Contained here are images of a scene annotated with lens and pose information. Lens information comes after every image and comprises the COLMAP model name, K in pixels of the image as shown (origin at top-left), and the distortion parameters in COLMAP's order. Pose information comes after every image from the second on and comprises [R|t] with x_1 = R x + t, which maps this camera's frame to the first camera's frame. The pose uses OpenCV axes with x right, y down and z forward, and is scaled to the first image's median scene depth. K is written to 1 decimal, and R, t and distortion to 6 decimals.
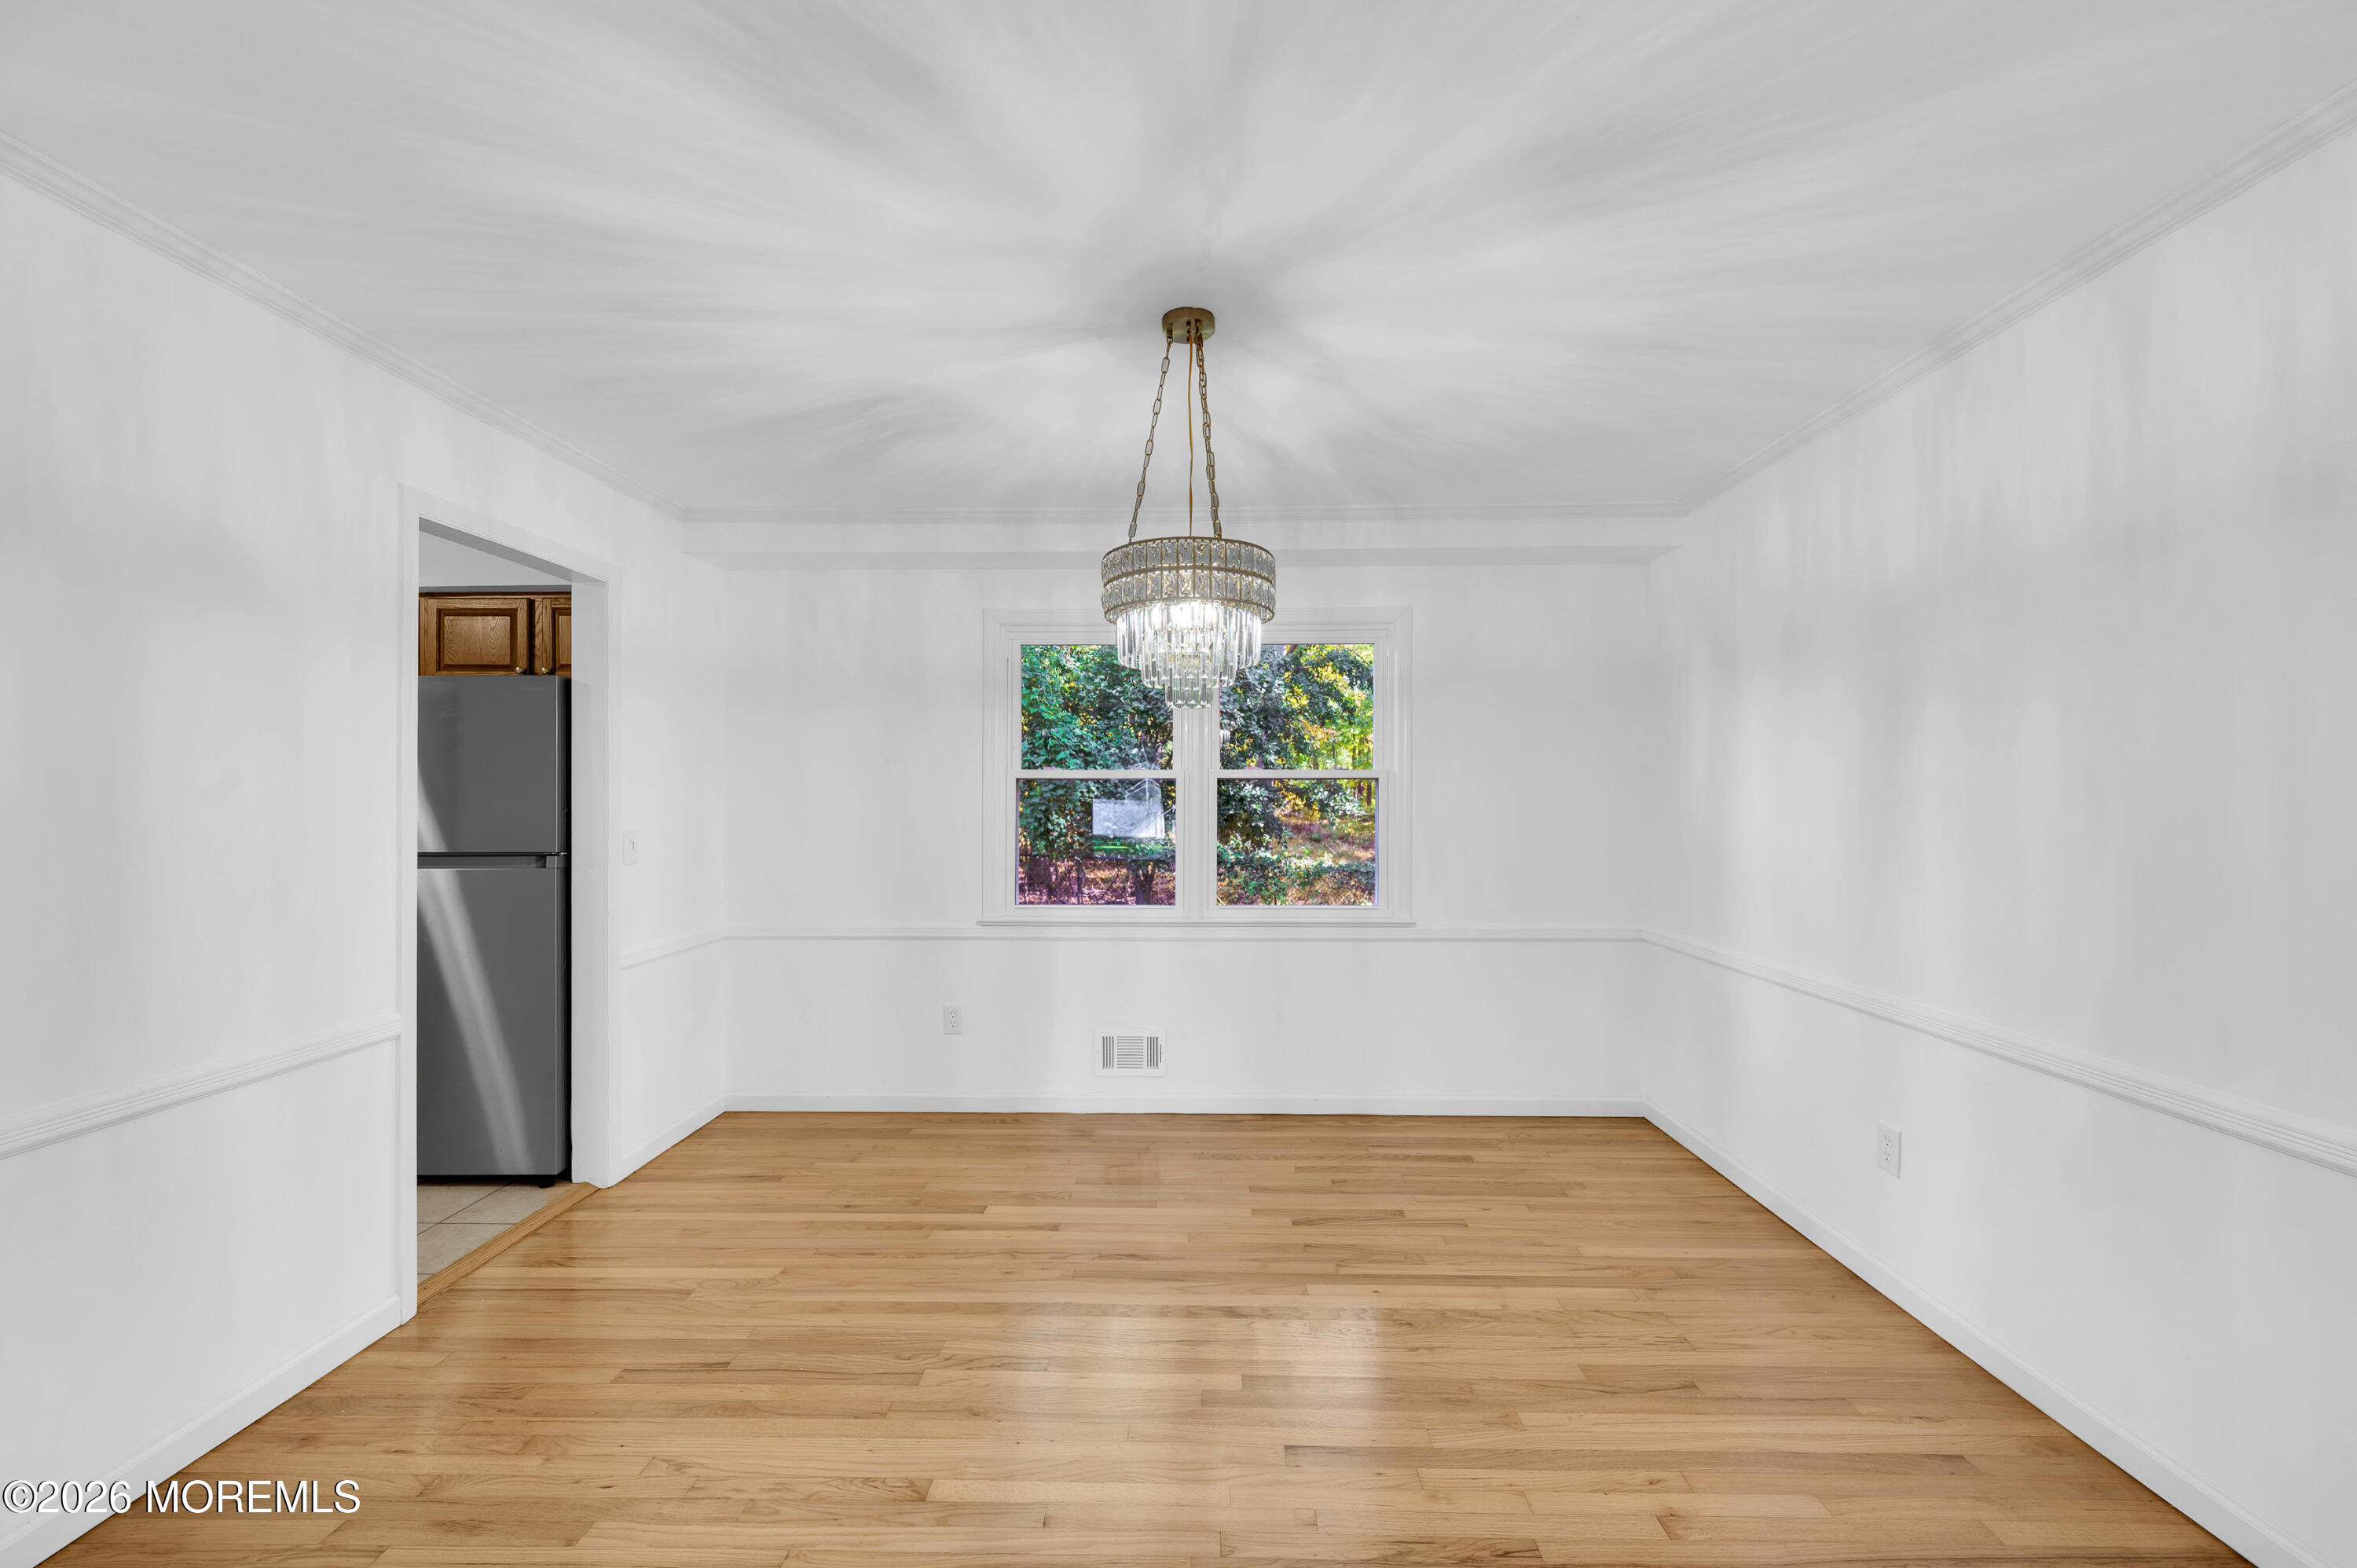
lens RADIAL K [[939.2, 0, 1179.2], [0, 939.2, 799.9], [0, 0, 1]] dist [0.002811, 0.000004]
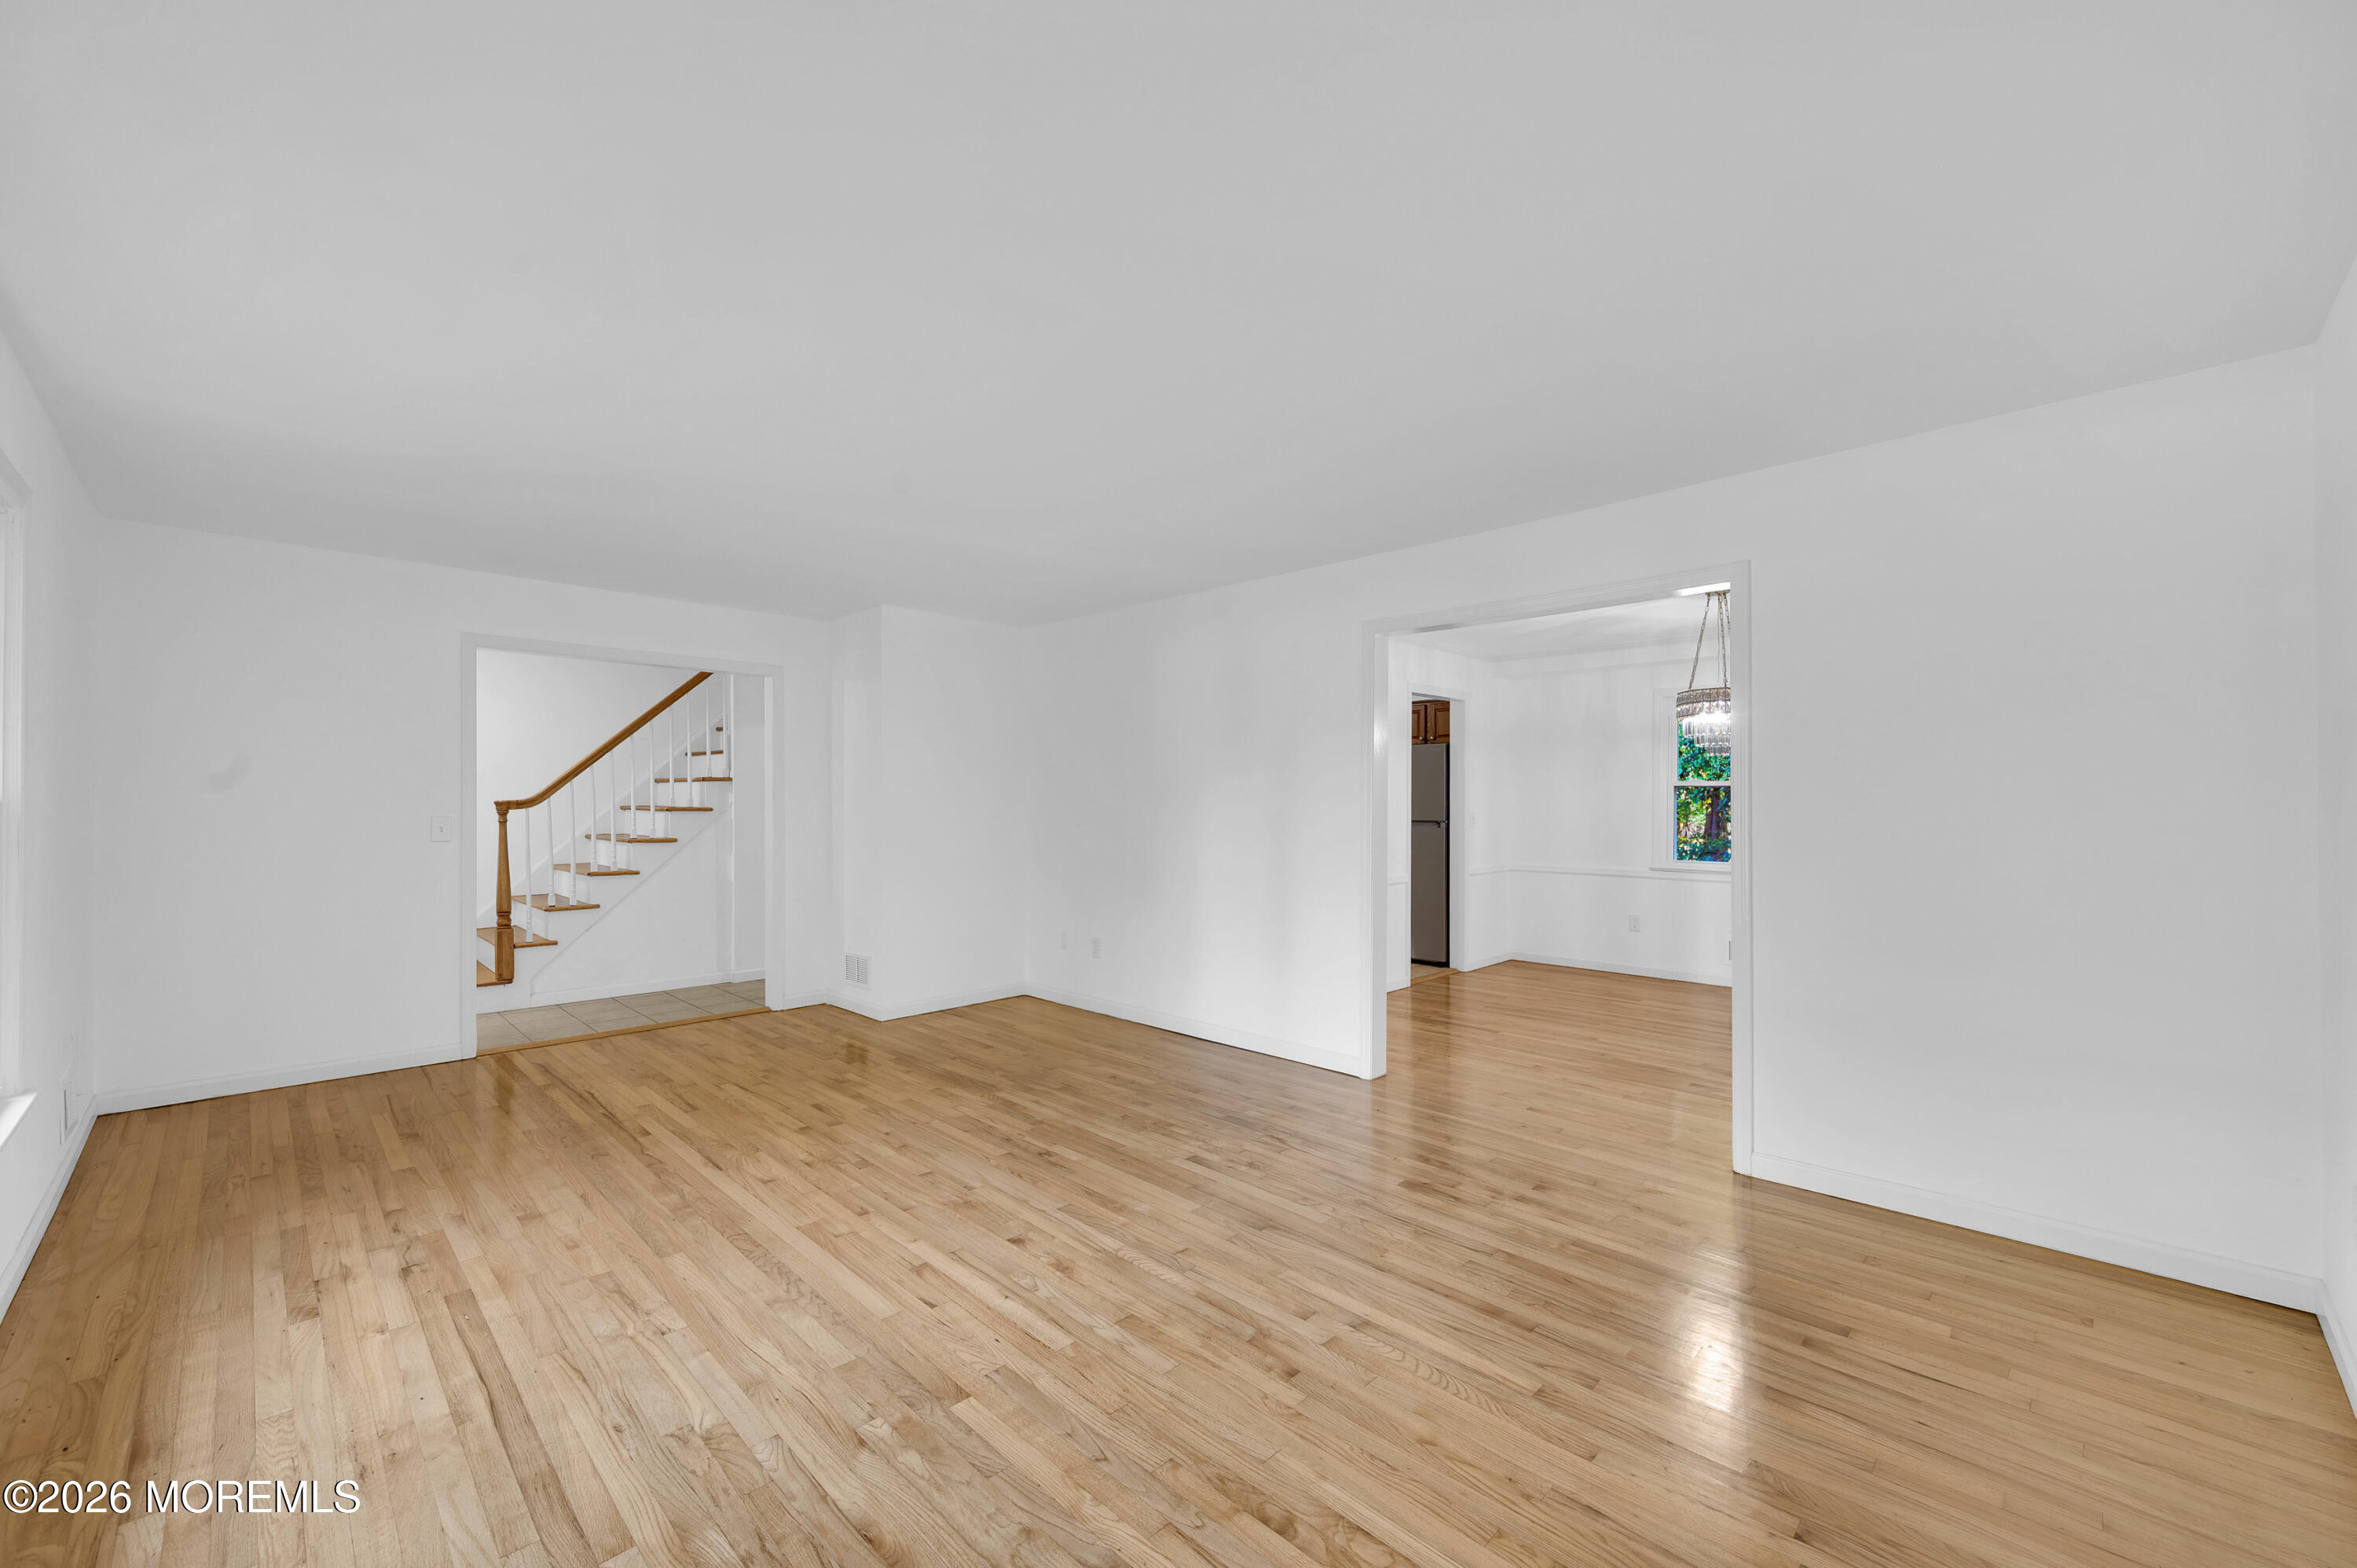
lens RADIAL K [[939.2, 0, 1195.7], [0, 939.2, 793.6], [0, 0, 1]] dist [0.002811, 0.000004]
pose [[0.741912, -0.002534, -0.670492, 0.409407], [-0.006870, 0.999912, -0.011382, 0.019849], [0.670462, 0.013051, 0.741829, -1.072664]]
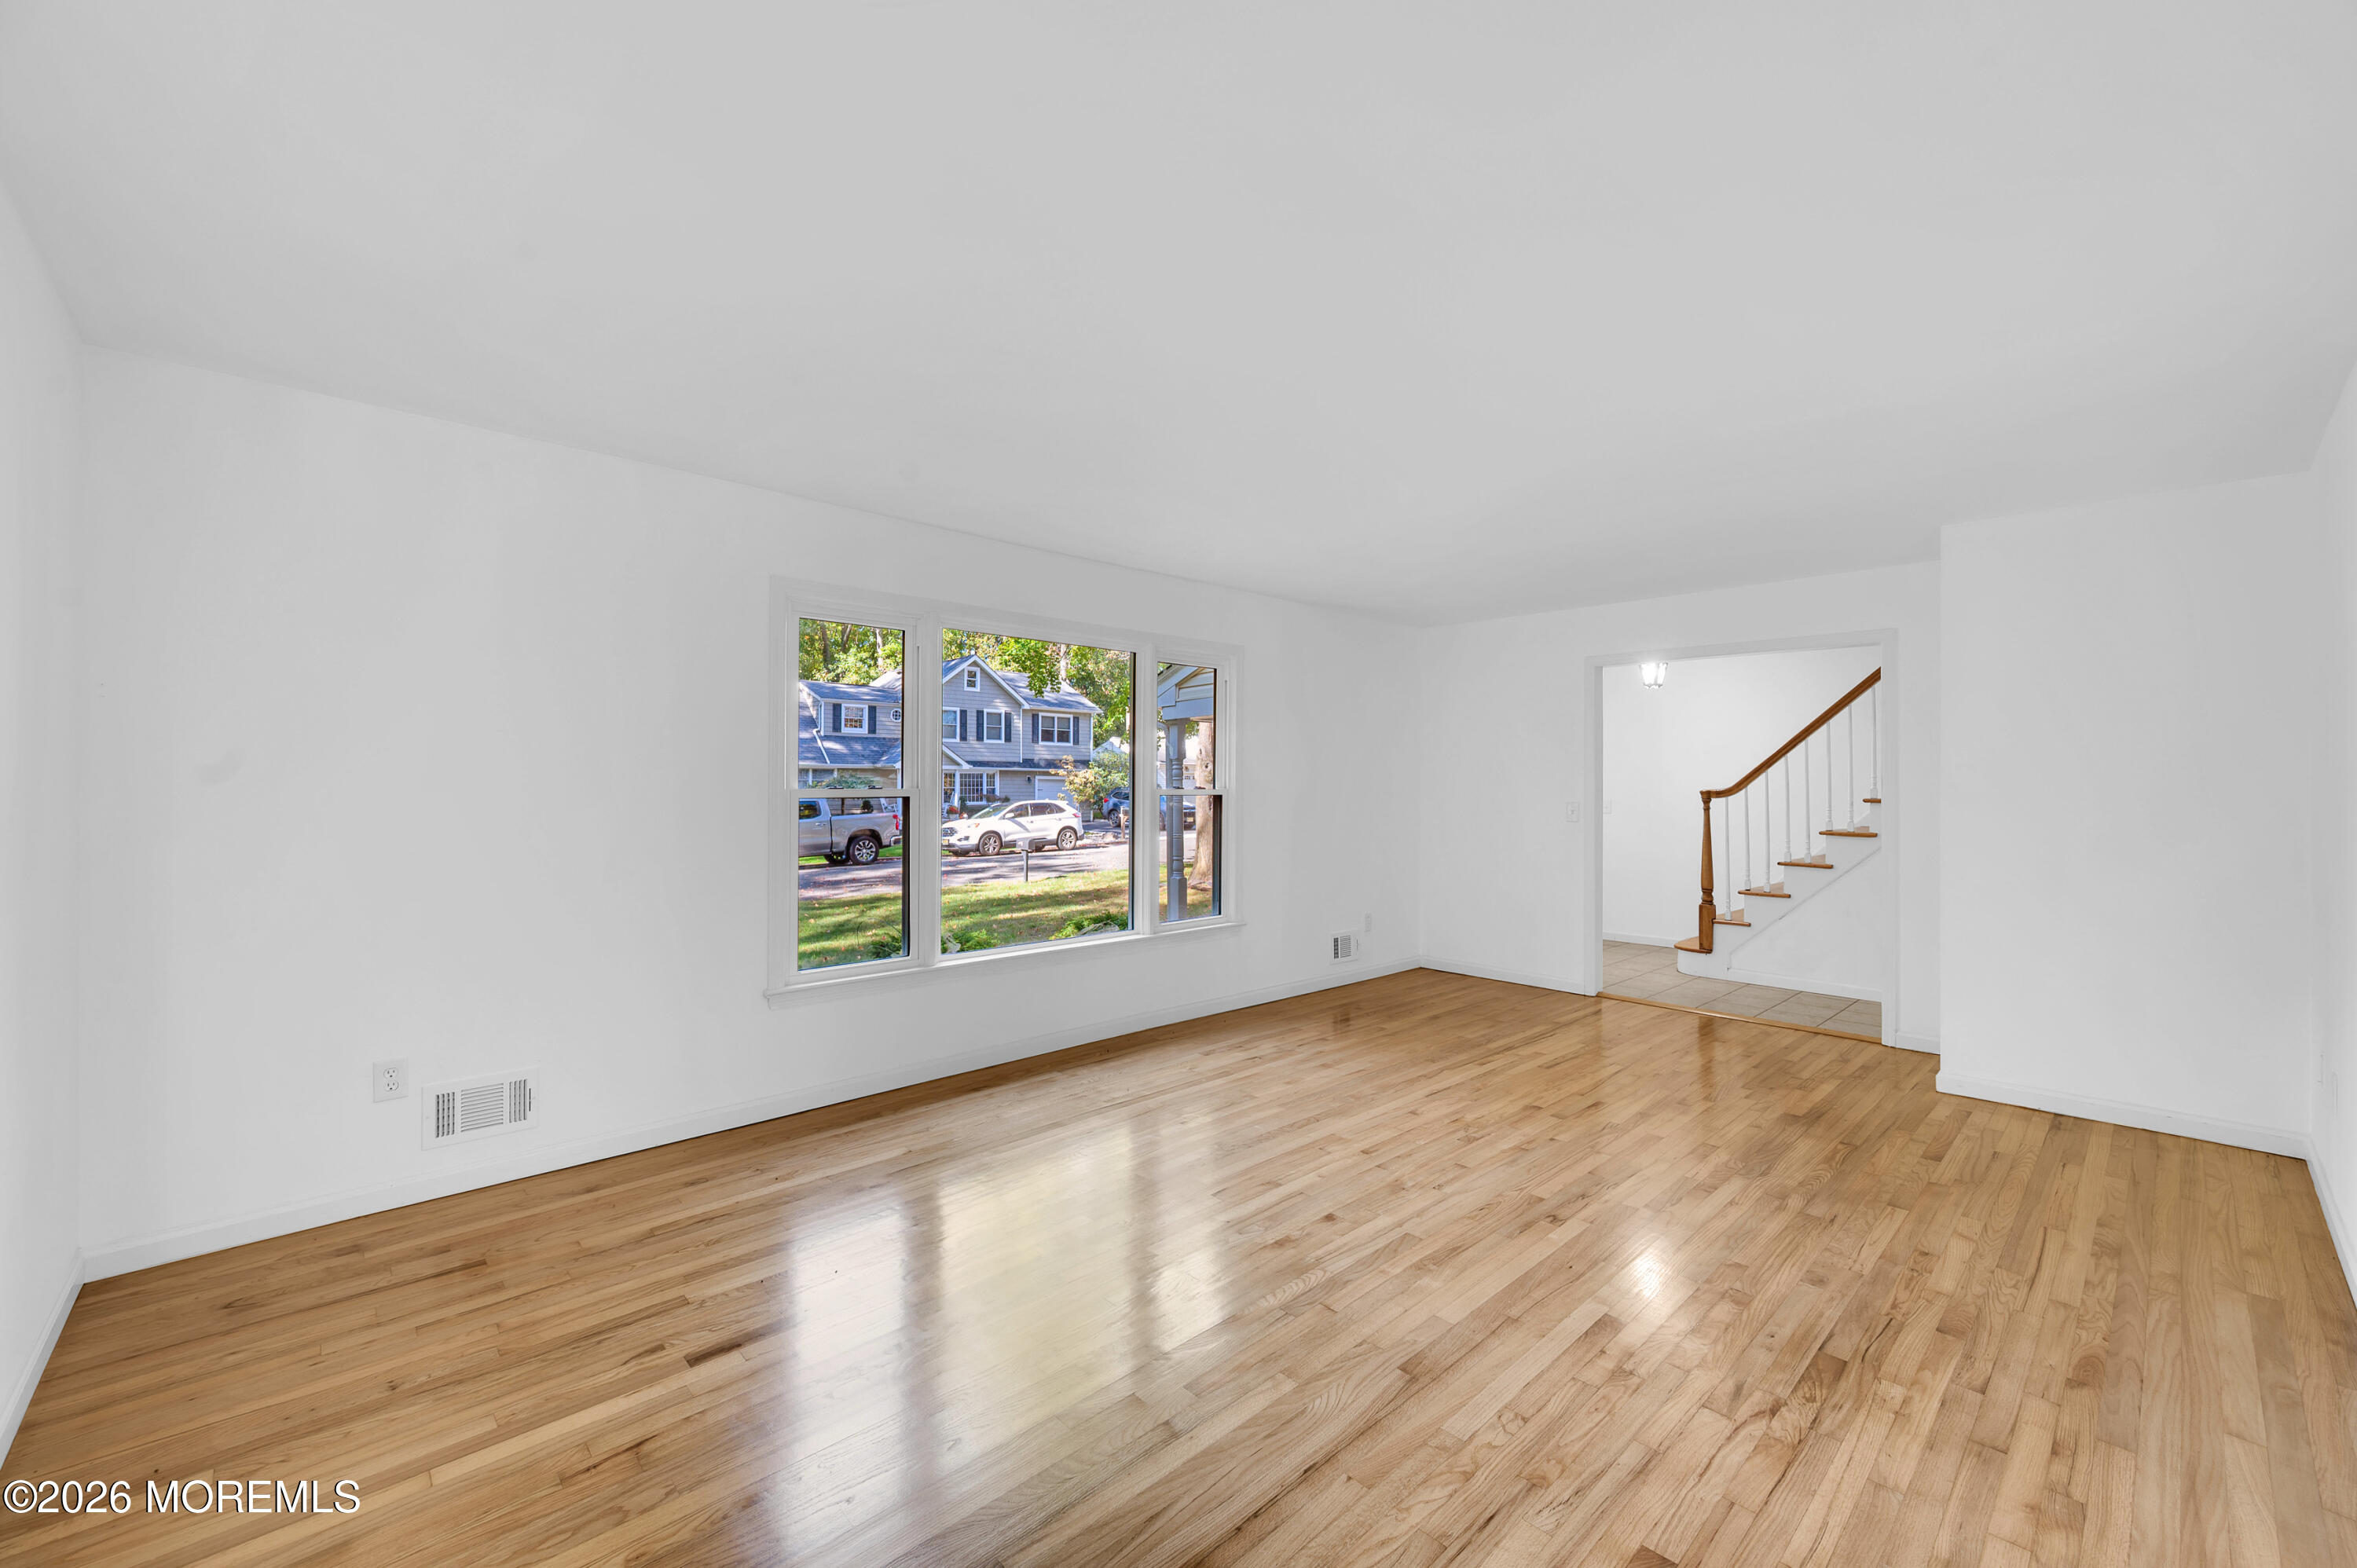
lens RADIAL K [[939.2, 0, 1200.9], [0, 939.2, 778.8], [0, 0, 1]] dist [0.002811, 0.000004]
pose [[-0.692562, -0.007711, -0.721318, 0.431881], [-0.008671, 0.999960, -0.002364, 0.012234], [0.721307, 0.004617, -0.692600, -0.033947]]
